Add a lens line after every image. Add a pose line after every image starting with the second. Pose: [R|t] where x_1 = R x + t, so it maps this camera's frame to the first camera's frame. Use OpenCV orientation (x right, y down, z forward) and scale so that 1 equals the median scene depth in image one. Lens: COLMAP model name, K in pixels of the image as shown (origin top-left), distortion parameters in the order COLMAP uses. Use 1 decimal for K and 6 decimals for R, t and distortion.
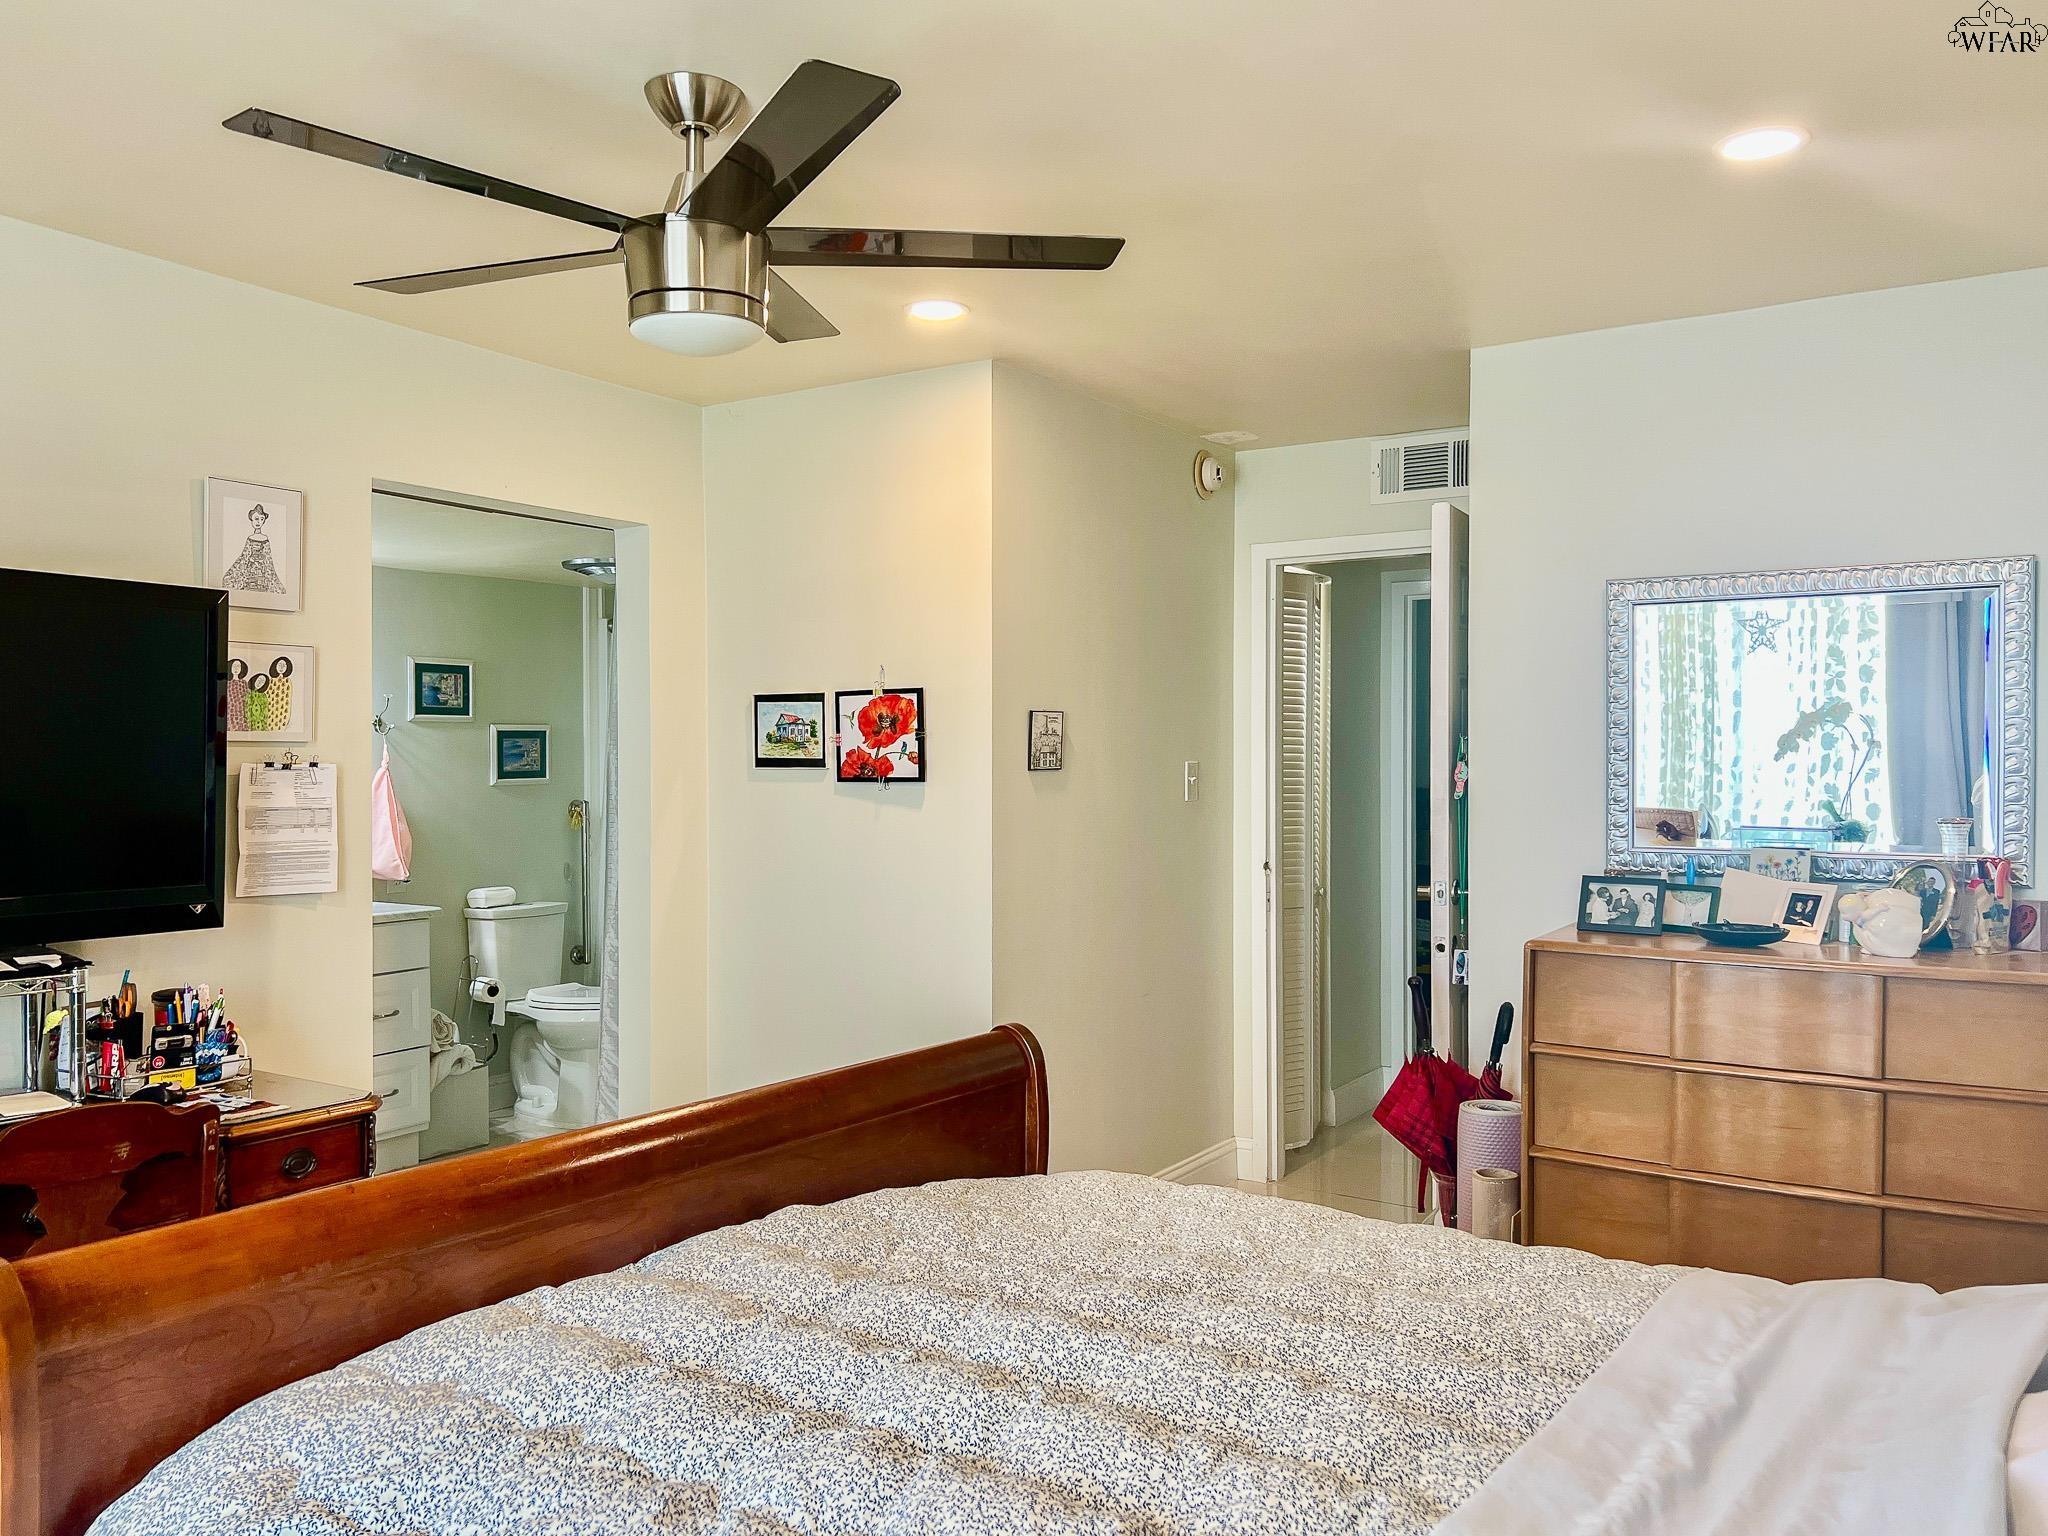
lens RADIAL K [[1586.4, 0, 1034.8], [0, 1586.4, 761.8], [0, 0, 1]] dist [0.039088, -0.044502]
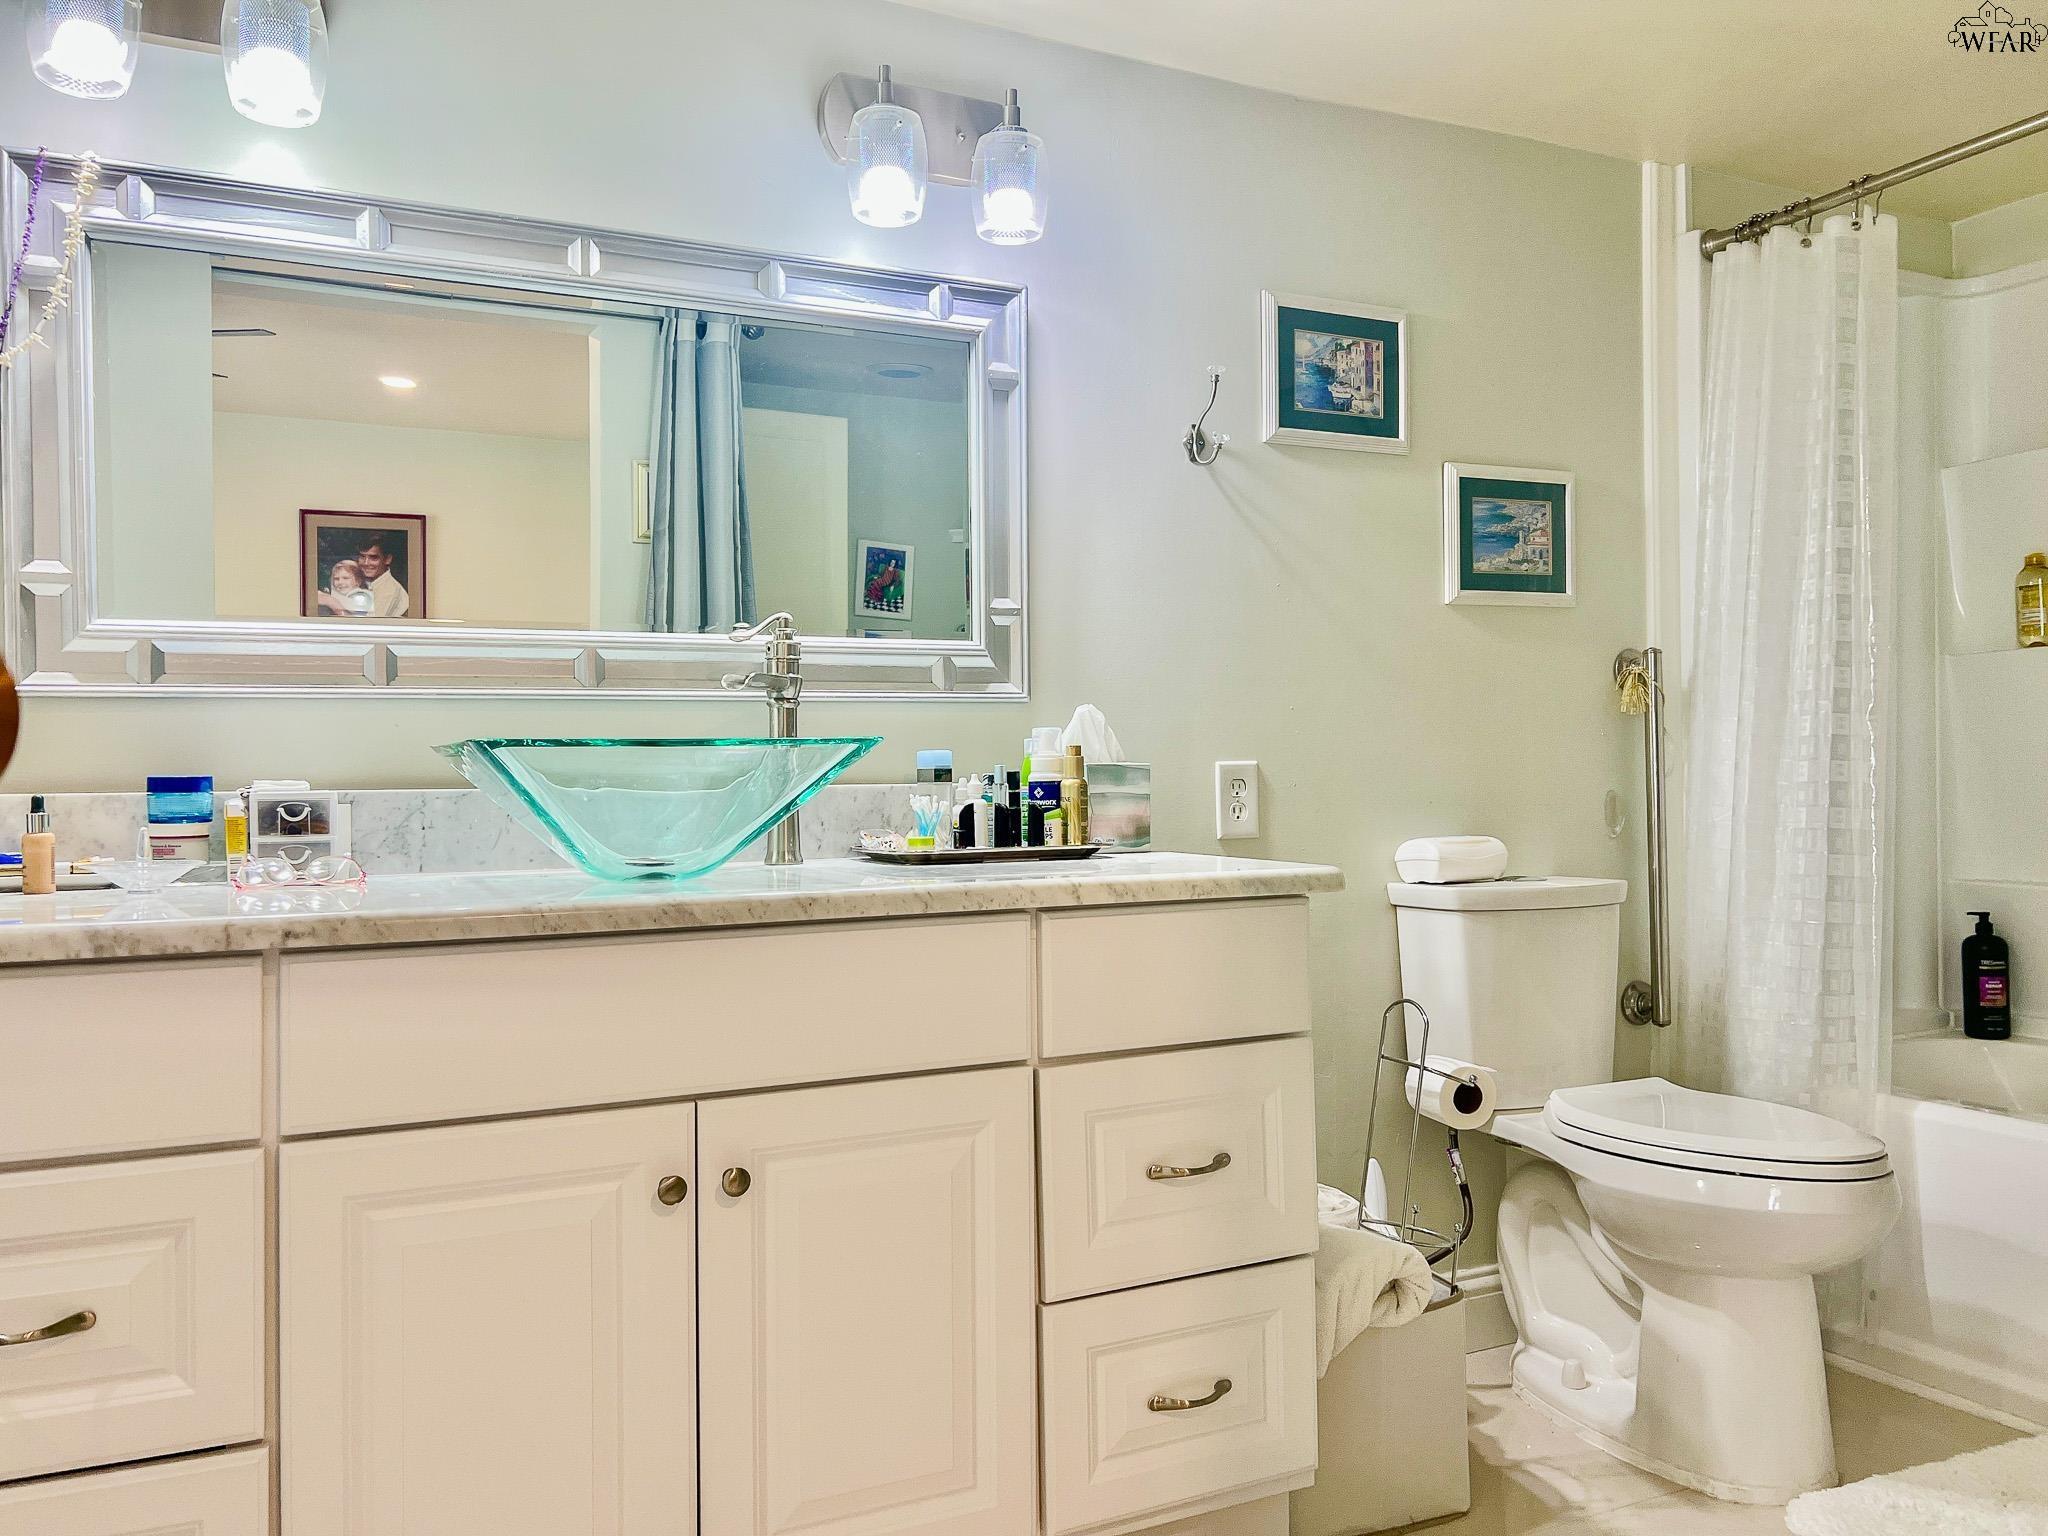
lens RADIAL K [[1569.1, 0, 1024.0], [0, 1569.1, 768.0], [0, 0, 1]] dist [0.051454, -0.048774]
pose [[0.850852, -0.005516, -0.525376, -0.218688], [0.007712, 0.999968, 0.001992, 0.059525], [0.525348, -0.005746, 0.850868, 0.586081]]
